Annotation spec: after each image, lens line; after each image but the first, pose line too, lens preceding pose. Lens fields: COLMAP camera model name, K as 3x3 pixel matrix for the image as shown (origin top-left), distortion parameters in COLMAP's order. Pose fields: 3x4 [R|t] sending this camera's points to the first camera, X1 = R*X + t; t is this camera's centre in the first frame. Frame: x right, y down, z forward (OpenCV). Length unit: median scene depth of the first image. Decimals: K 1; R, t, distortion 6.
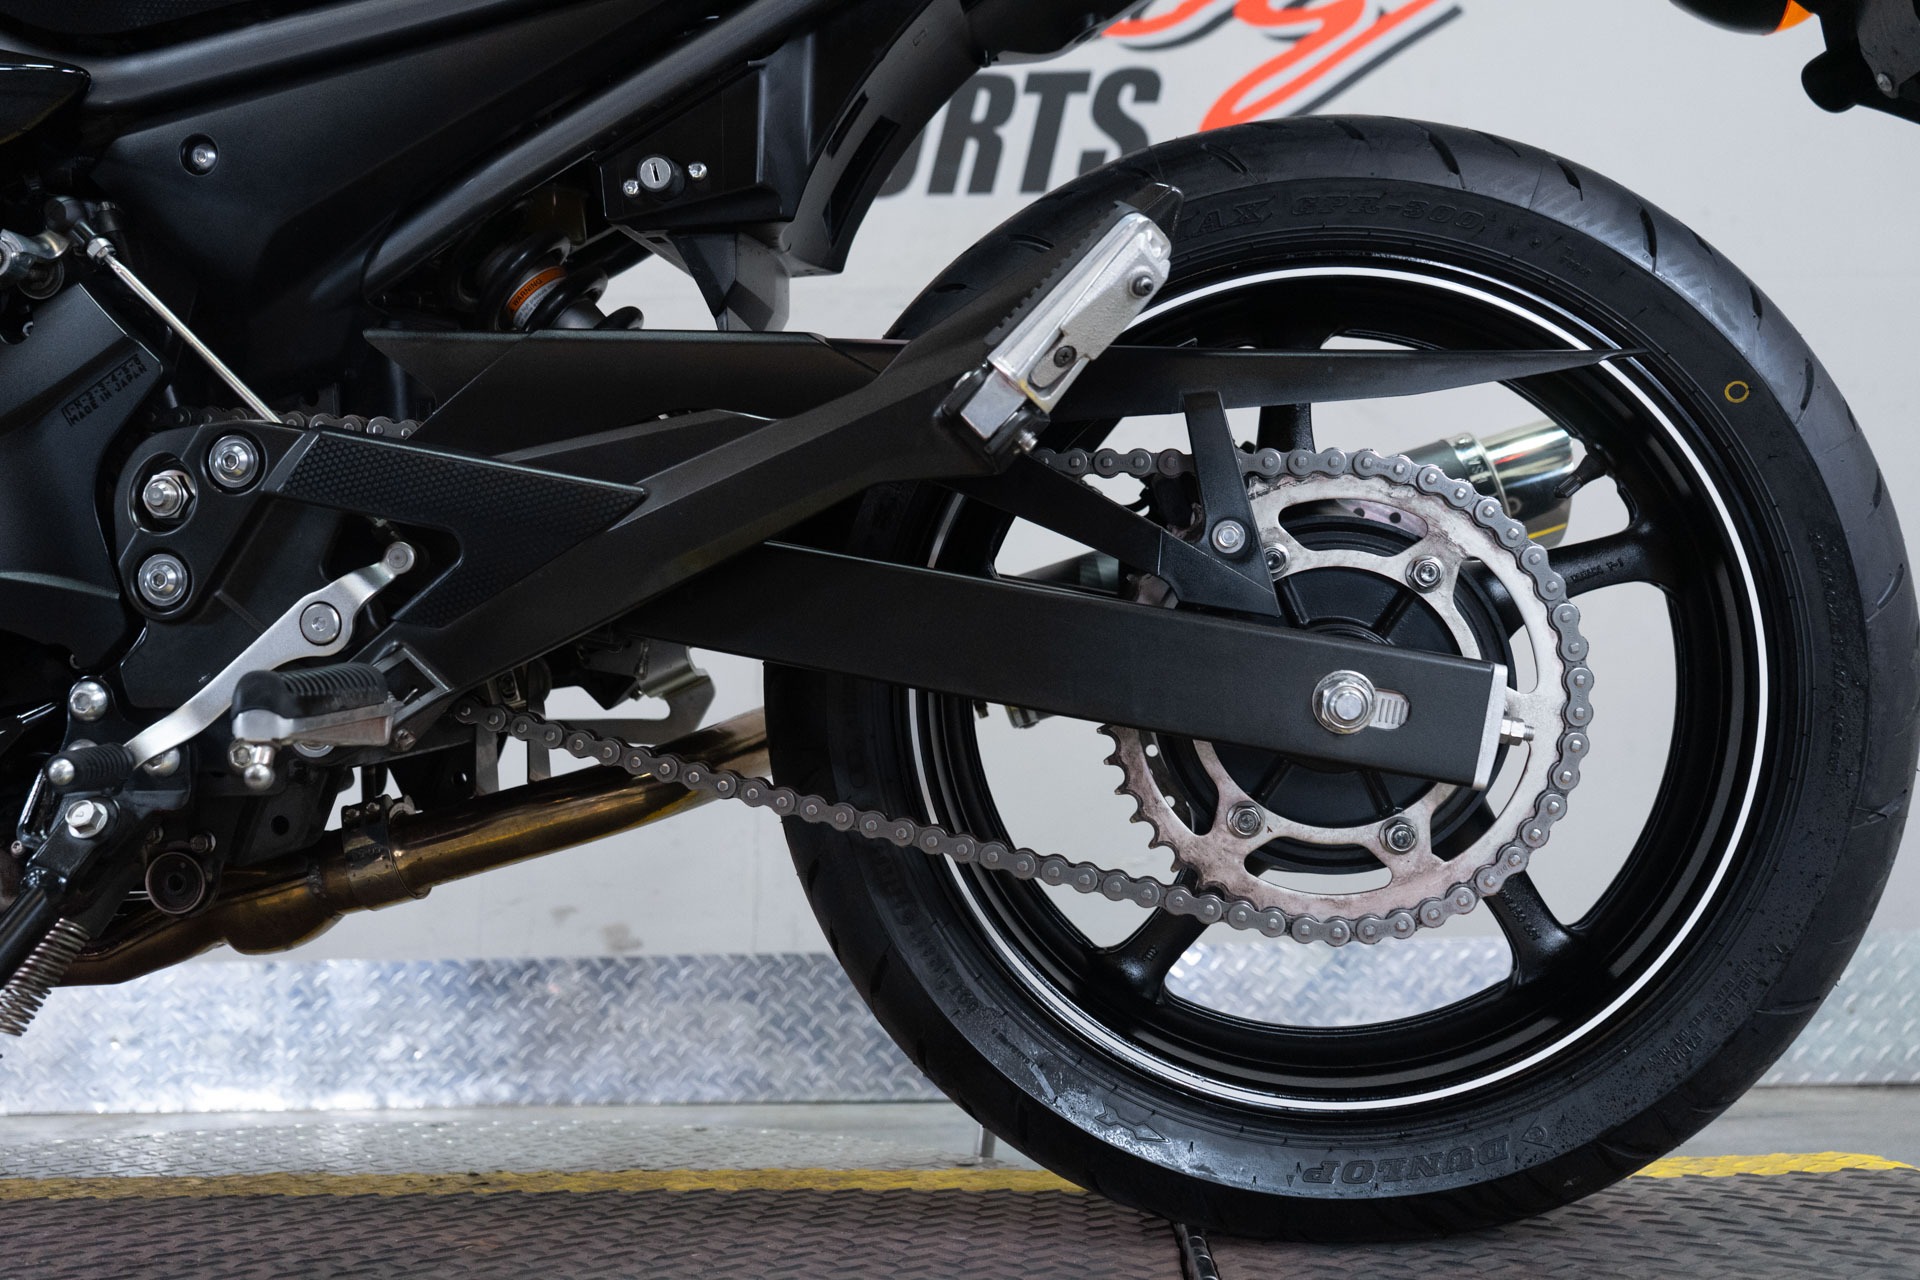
lens RADIAL K [[1768.0, 0, 964.3], [0, 1768.0, 634.1], [0, 0, 1]] dist [0.007572, 0.023550]
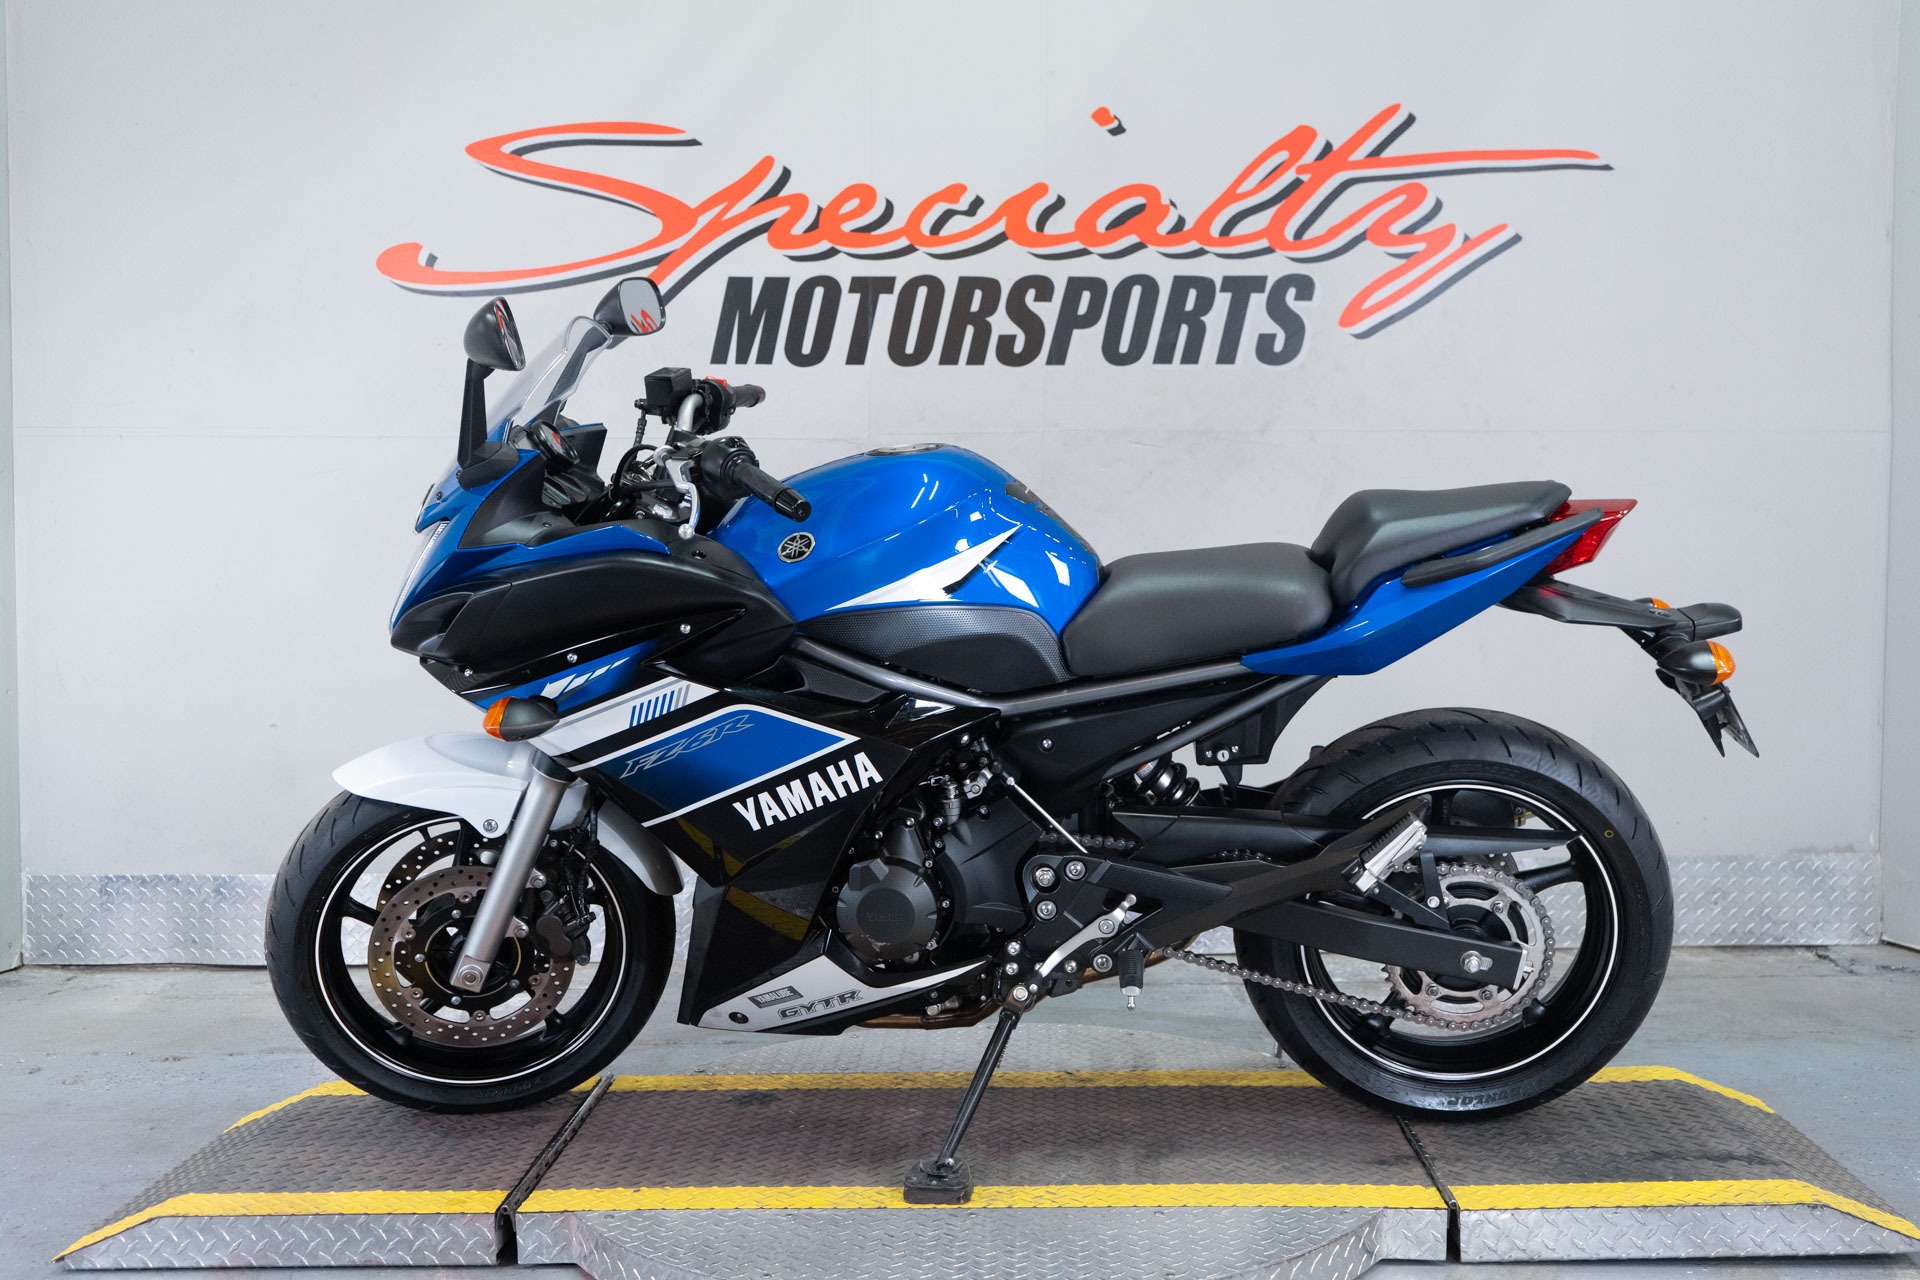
lens RADIAL K [[1954.4, 0, 968.1], [0, 1954.4, 643.3], [0, 0, 1]] dist [0.024089, 0.000000]
pose [[0.999747, -0.000497, 0.022474, -0.289157], [-0.004246, 0.977585, 0.210498, -0.492483], [-0.022075, -0.210540, 0.977336, -0.874330]]
